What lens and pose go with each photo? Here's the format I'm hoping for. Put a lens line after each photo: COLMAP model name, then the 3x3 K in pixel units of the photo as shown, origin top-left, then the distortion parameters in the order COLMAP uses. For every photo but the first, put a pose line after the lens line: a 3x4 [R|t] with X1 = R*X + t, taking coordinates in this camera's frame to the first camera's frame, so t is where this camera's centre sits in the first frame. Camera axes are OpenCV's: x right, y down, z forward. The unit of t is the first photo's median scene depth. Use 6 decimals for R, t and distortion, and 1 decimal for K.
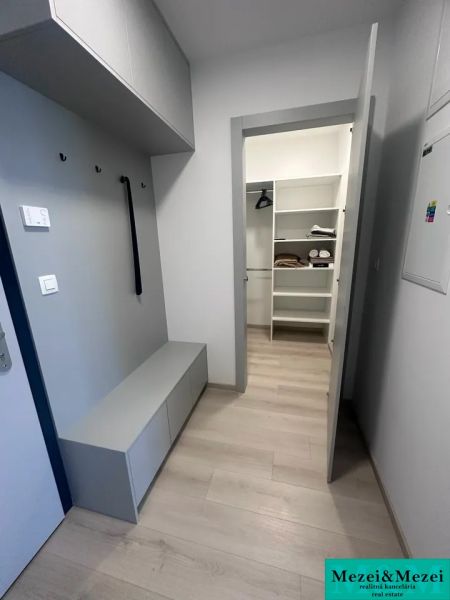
lens RADIAL K [[240.2, 0, 224.3], [0, 240.2, 300.0], [0, 0, 1]] dist [-0.002570, -0.000227]
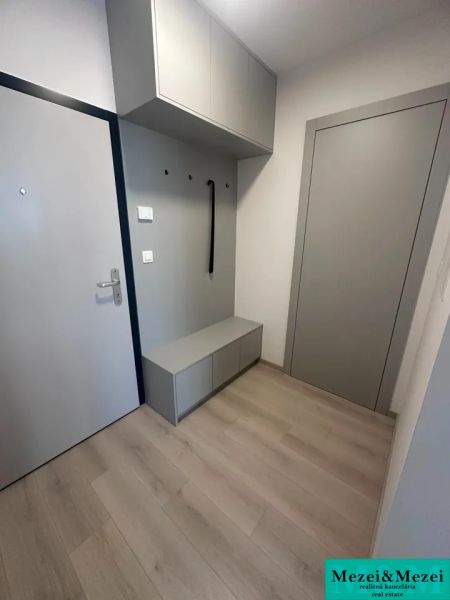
lens RADIAL K [[240.2, 0, 225.4], [0, 240.2, 300.3], [0, 0, 1]] dist [-0.002570, -0.000227]
pose [[0.902069, 0.166182, -0.398314, 0.249038], [-0.148269, 0.986053, 0.075606, 0.013539], [0.405323, -0.009144, 0.914128, -0.143512]]
